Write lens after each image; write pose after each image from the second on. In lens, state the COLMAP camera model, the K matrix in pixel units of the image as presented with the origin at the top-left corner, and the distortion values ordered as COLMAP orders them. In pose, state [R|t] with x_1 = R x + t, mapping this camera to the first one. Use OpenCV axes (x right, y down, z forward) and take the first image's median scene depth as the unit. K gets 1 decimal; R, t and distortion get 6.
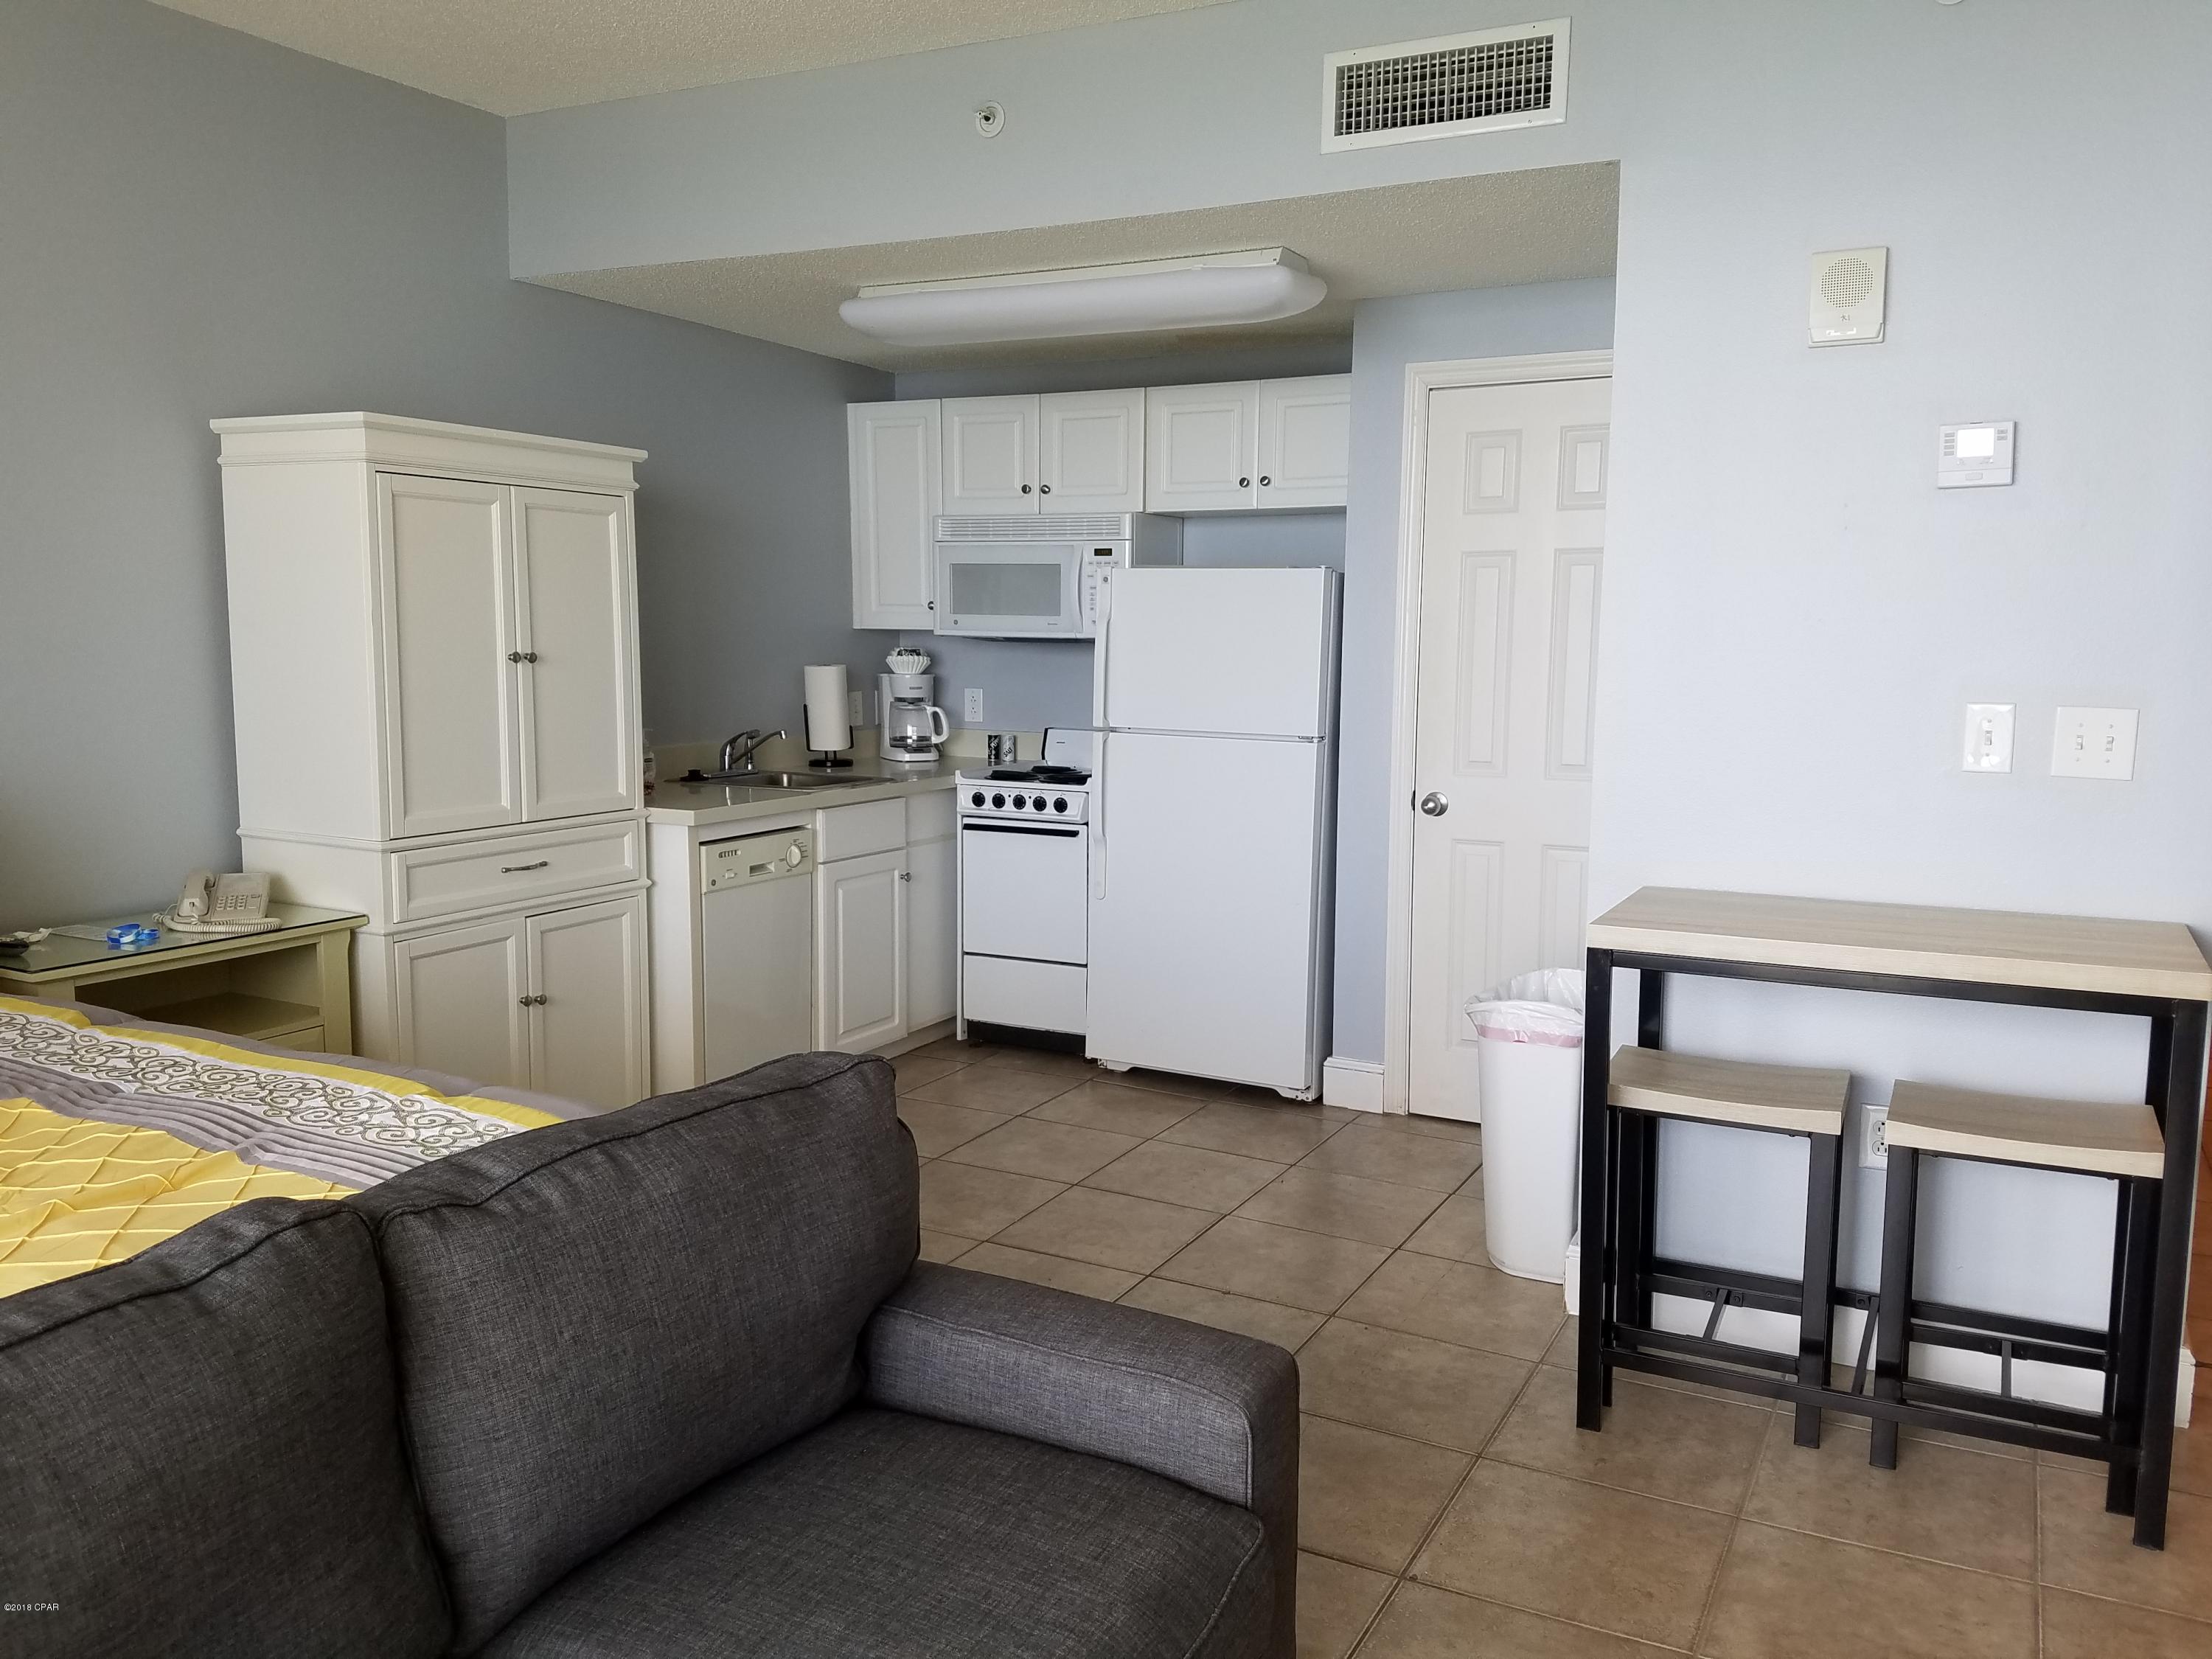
lens RADIAL K [[1690.3, 0, 1109.8], [0, 1690.3, 834.6], [0, 0, 1]] dist [0.252399, -0.401712]
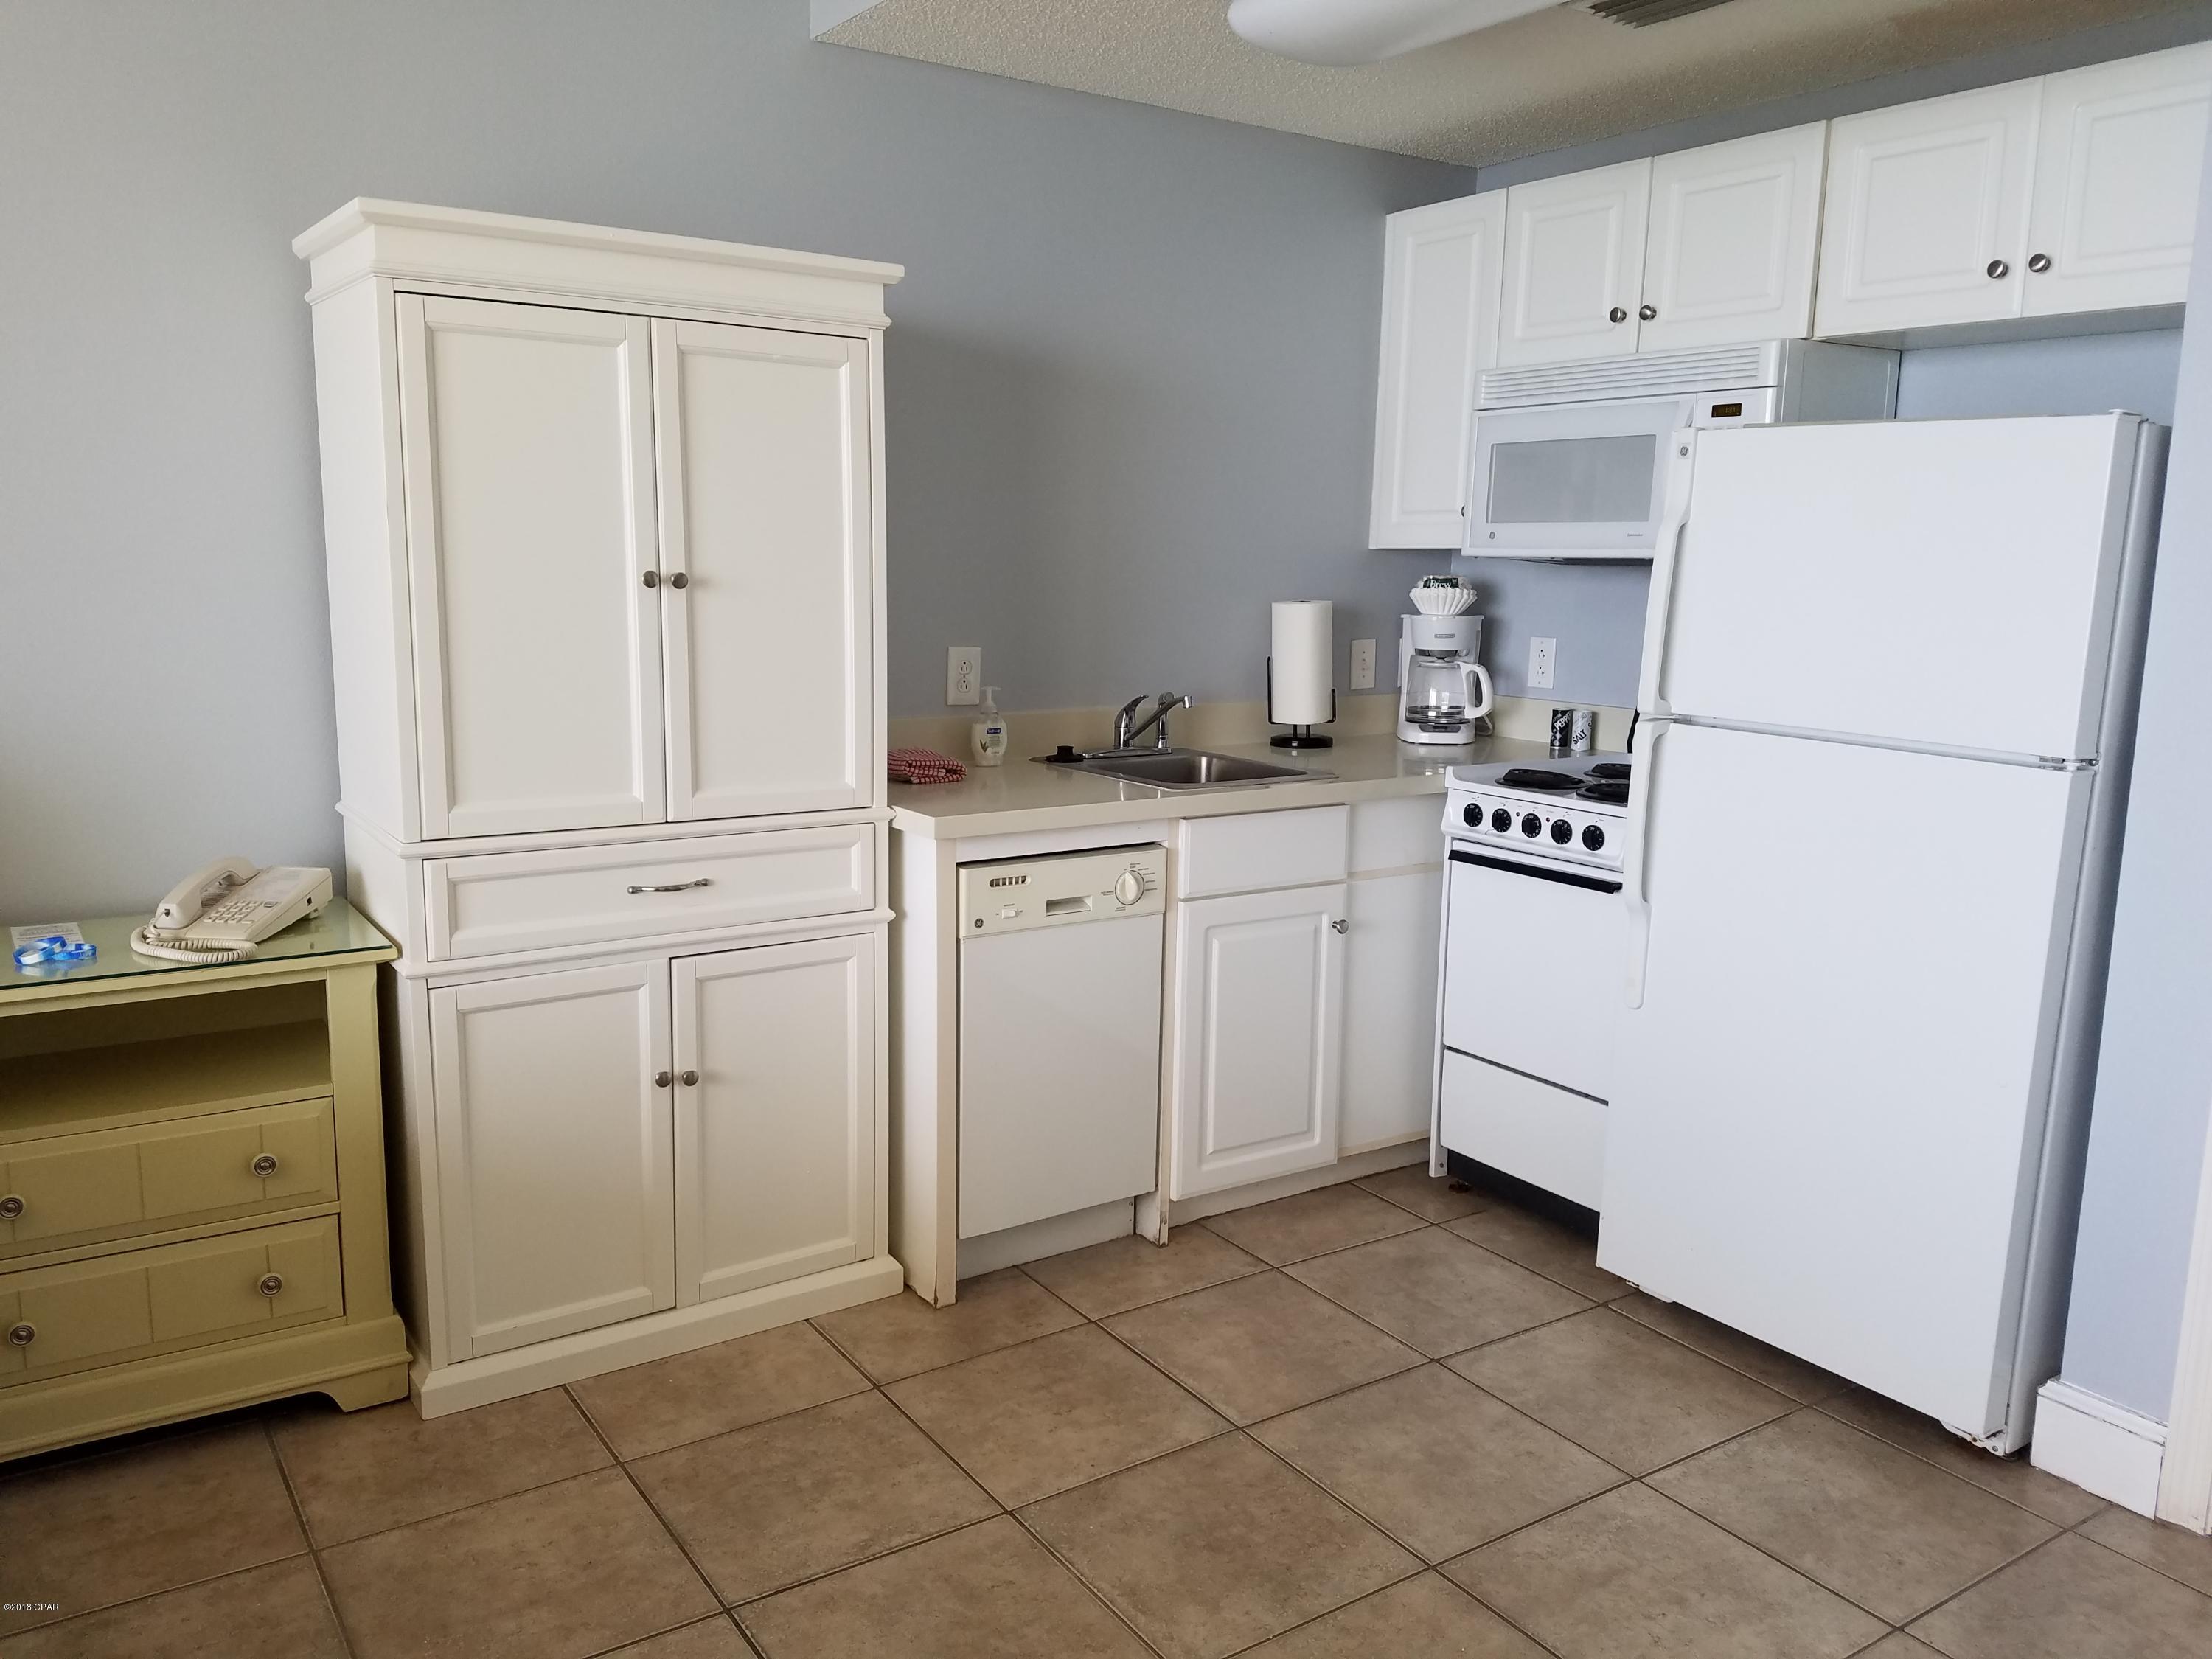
lens RADIAL K [[1690.3, 0, 1109.8], [0, 1690.3, 834.6], [0, 0, 1]] dist [0.252399, -0.401712]
pose [[0.881055, 0.084974, -0.465319, 0.104006], [-0.067657, 0.996256, 0.053826, -0.039682], [0.468151, -0.015942, 0.883505, 0.378653]]
